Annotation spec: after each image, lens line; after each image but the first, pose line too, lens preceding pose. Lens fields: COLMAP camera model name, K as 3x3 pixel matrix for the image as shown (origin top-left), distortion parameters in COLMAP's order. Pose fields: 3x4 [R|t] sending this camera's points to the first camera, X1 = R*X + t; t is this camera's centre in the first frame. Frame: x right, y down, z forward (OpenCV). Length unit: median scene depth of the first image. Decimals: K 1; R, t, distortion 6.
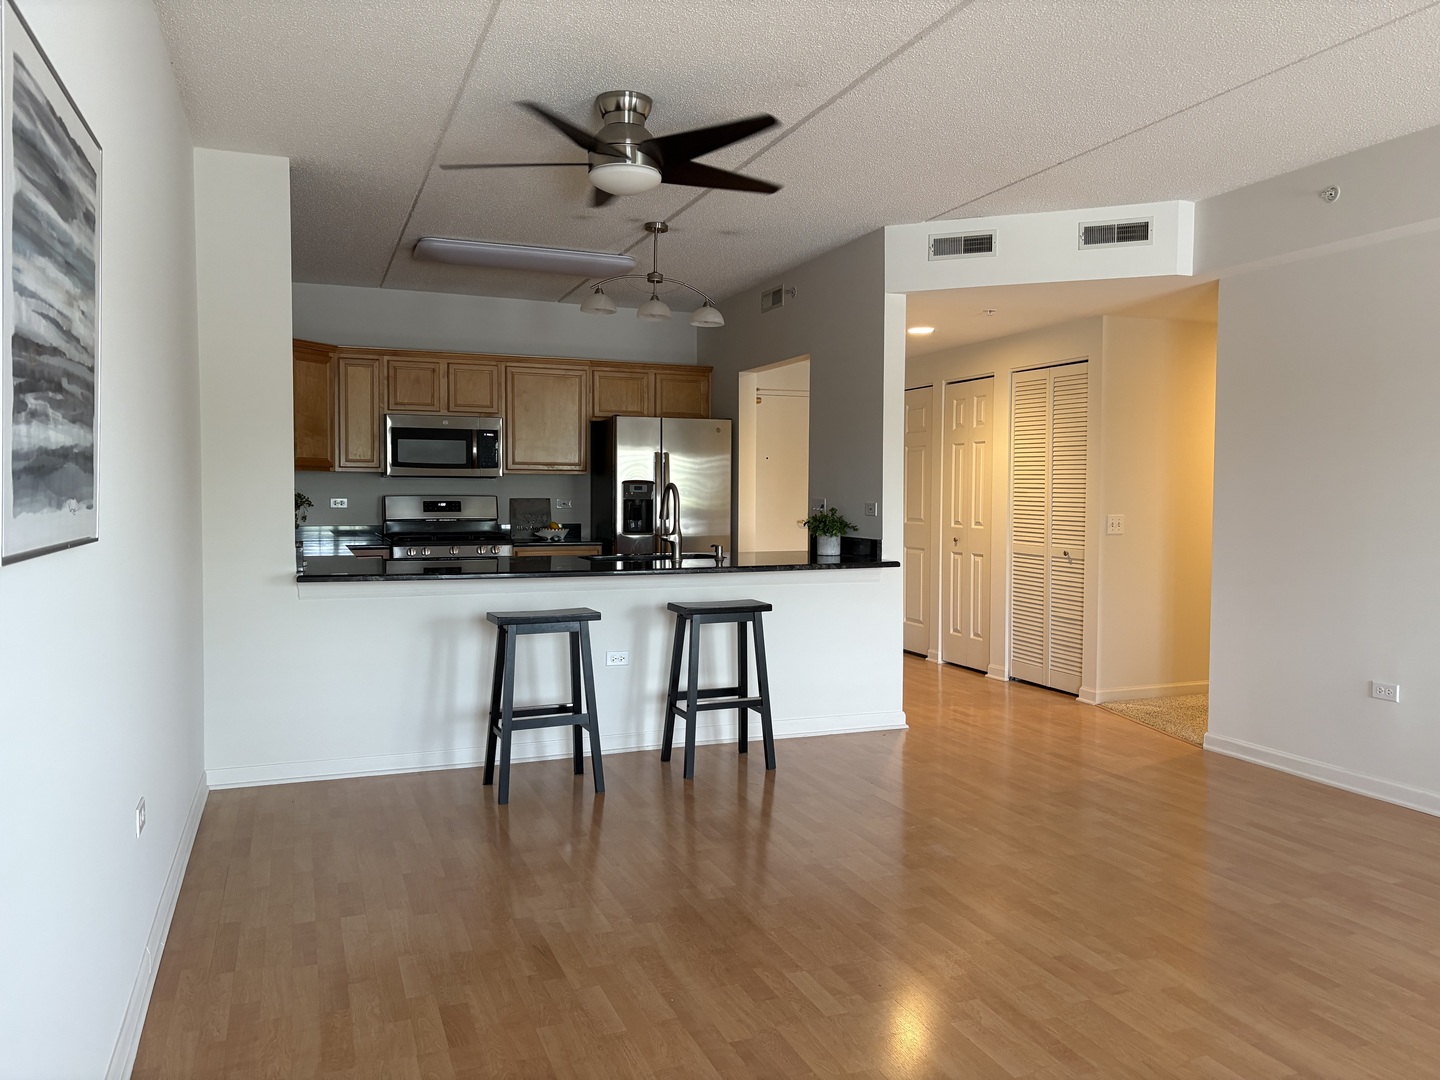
lens RADIAL K [[1086.6, 0, 727.2], [0, 1086.6, 538.2], [0, 0, 1]] dist [0.010370, 0.010513]
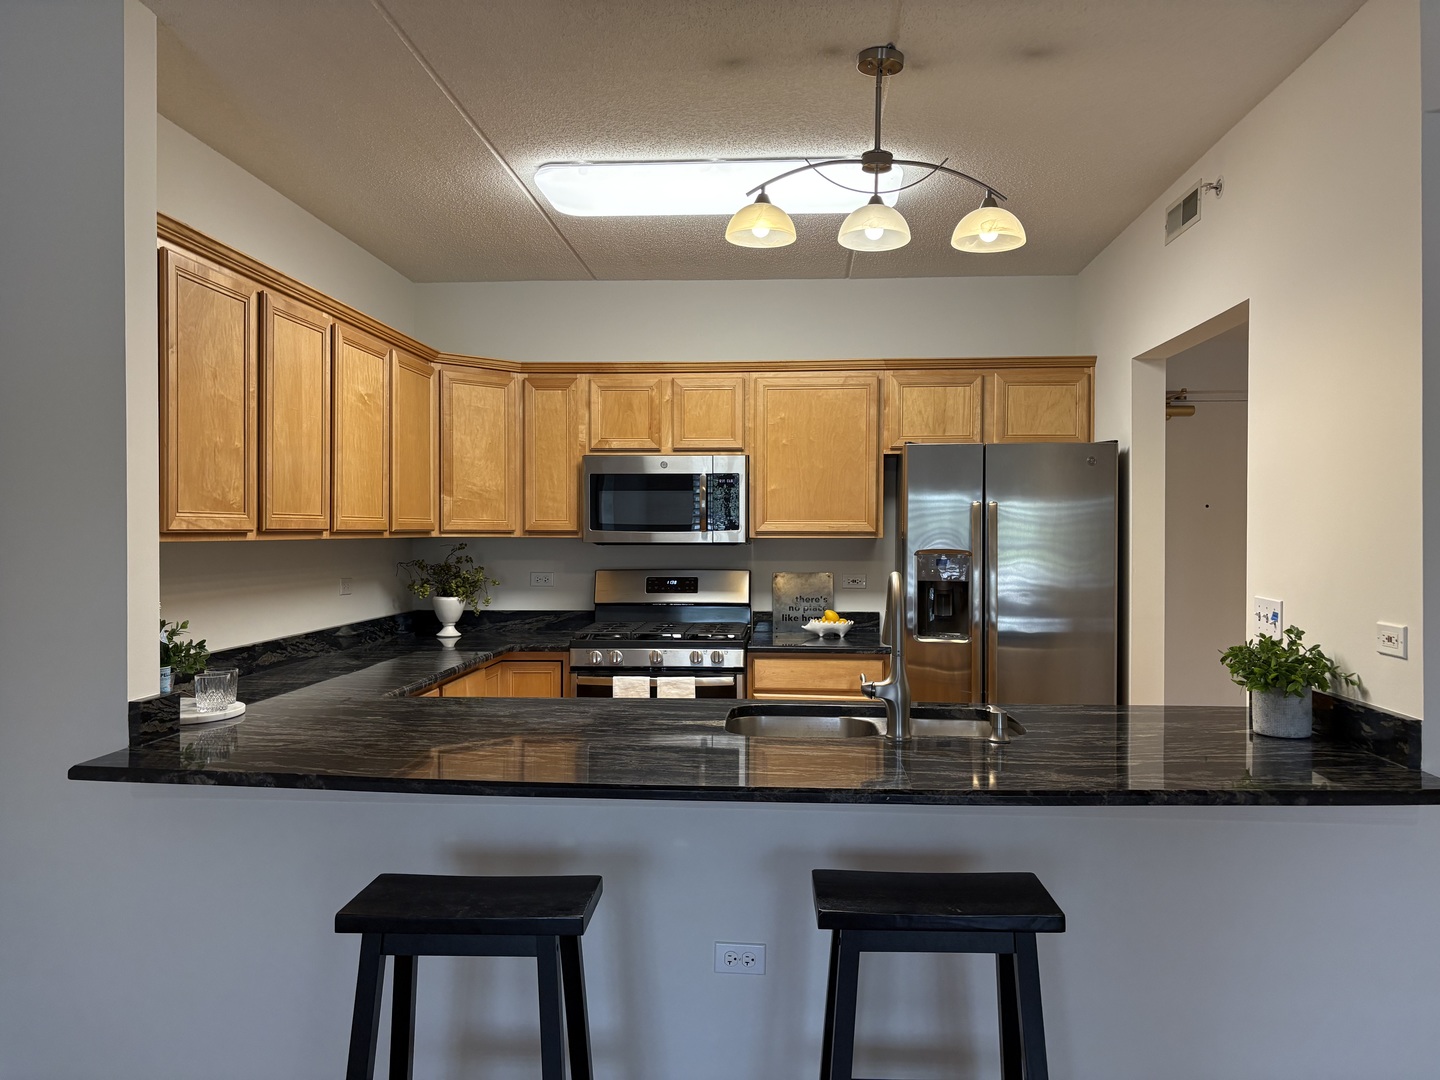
lens RADIAL K [[1044.1, 0, 715.7], [0, 1044.1, 539.0], [0, 0, 1]] dist [0.081825, 0.002290]
pose [[0.902737, -0.007038, -0.430135, 0.057427], [-0.011696, 0.999095, -0.040895, -0.032767], [0.430033, 0.041948, 0.901838, 0.414086]]
